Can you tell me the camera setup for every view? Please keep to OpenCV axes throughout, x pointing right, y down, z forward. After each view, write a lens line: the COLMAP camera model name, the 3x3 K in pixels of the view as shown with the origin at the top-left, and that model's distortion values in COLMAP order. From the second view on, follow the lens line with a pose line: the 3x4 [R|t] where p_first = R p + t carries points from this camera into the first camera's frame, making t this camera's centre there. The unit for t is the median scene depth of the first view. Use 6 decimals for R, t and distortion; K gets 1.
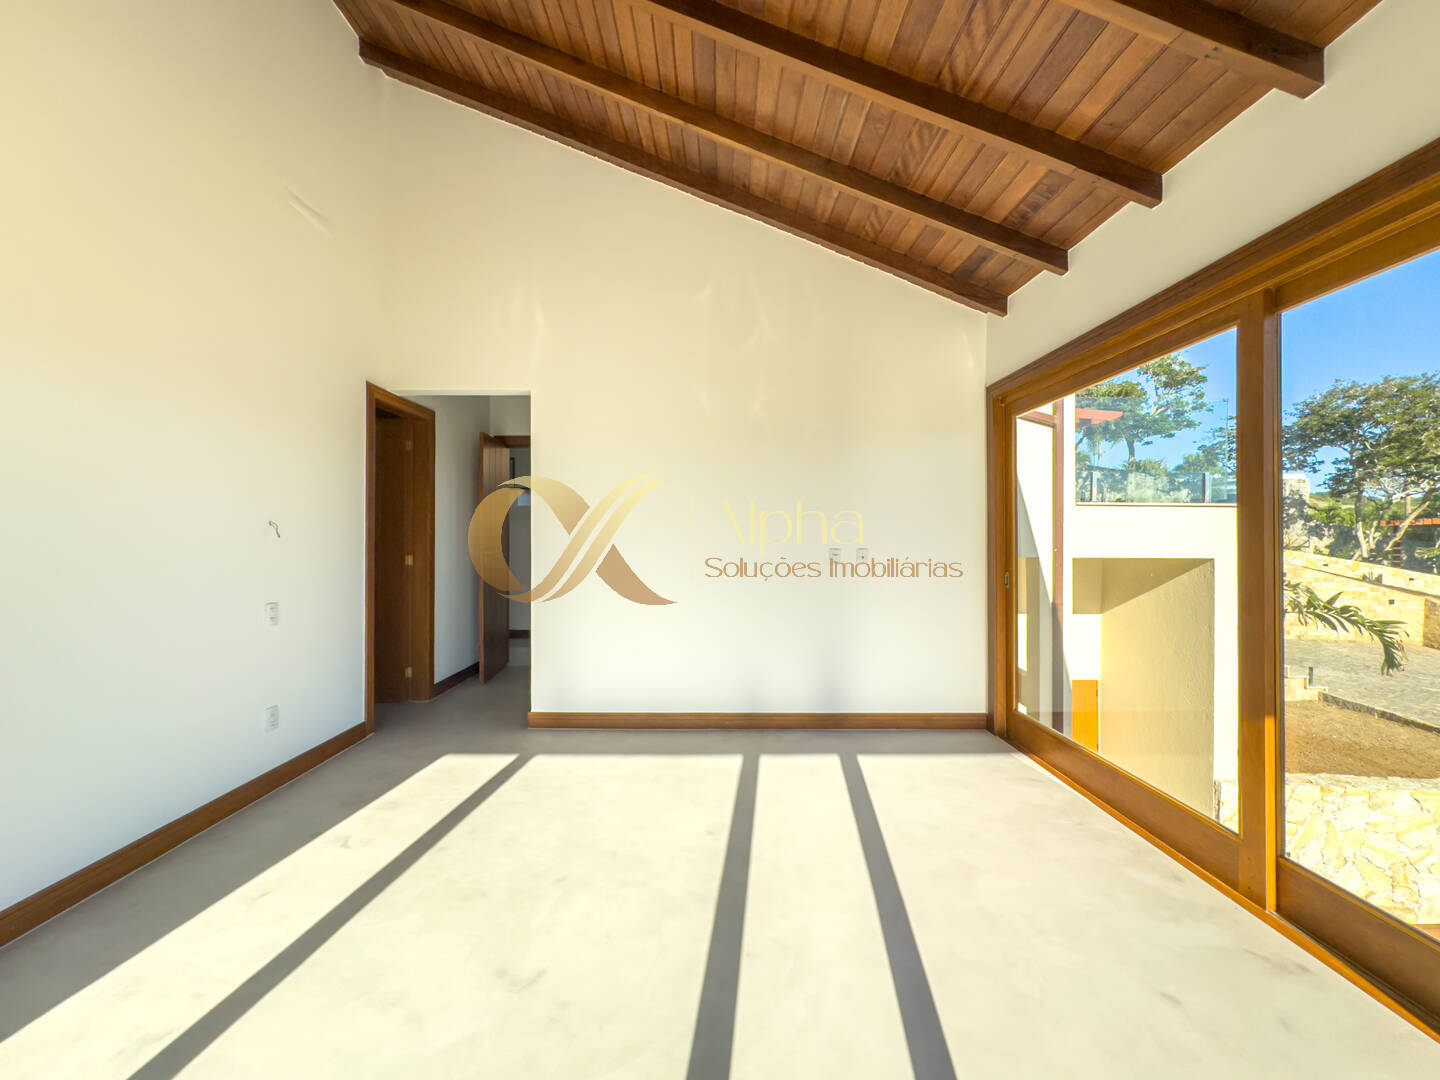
lens RADIAL K [[583.3, 0, 722.9], [0, 583.3, 539.6], [0, 0, 1]] dist [-0.001559, 0.000076]
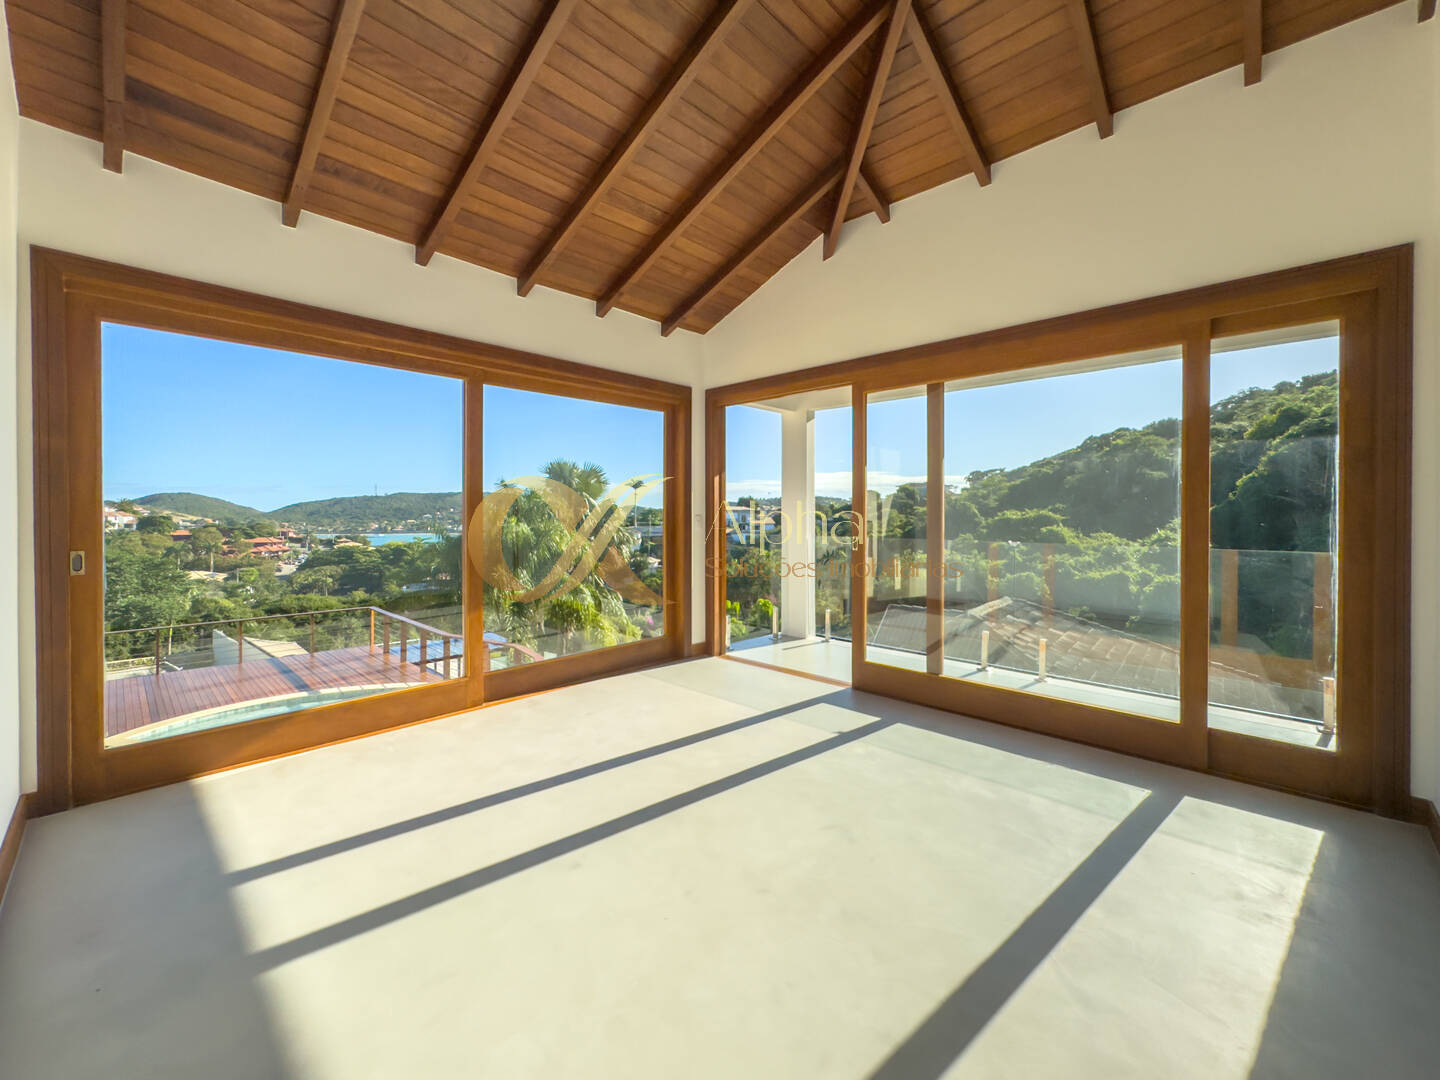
lens RADIAL K [[589.4, 0, 716.3], [0, 589.4, 514.2], [0, 0, 1]] dist [0.002258, 0.000277]
pose [[-0.713612, -0.004358, 0.700527, -0.098257], [-0.002749, 0.999990, 0.003420, 0.002056], [-0.700536, 0.000515, -0.713617, 0.195479]]
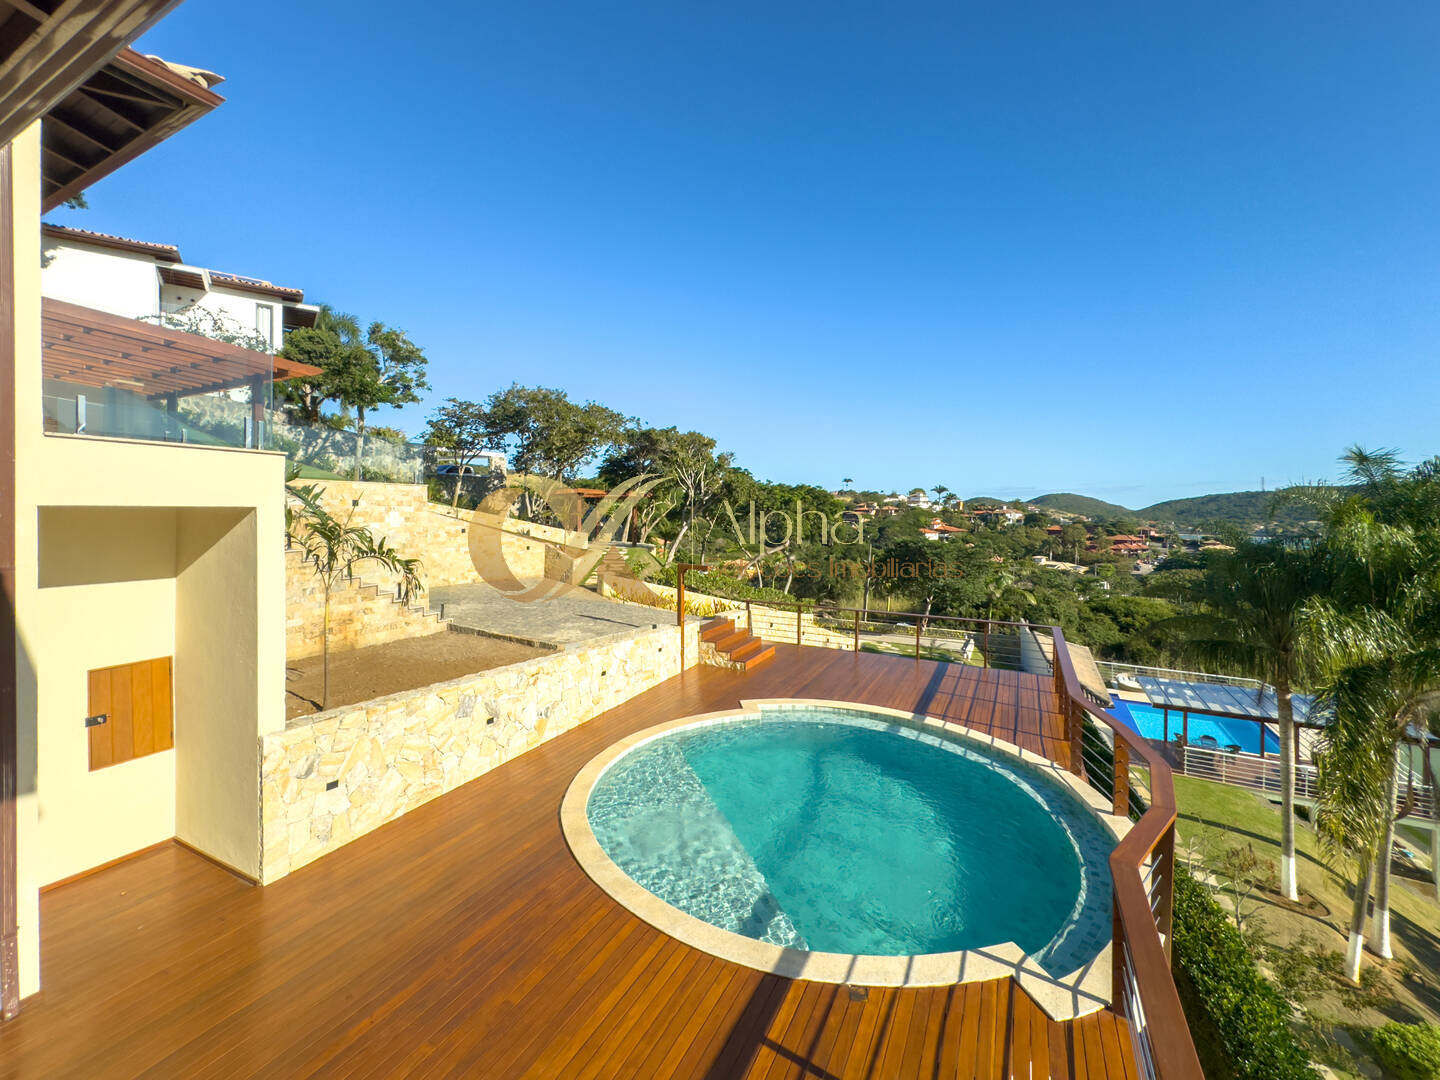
lens RADIAL K [[589.4, 0, 716.3], [0, 589.4, 514.2], [0, 0, 1]] dist [0.002258, 0.000277]
pose [[0.464714, -0.007481, 0.885429, 0.108472], [-0.003648, 0.999940, 0.010363, 0.010131], [-0.885454, -0.008046, 0.464658, -0.040917]]
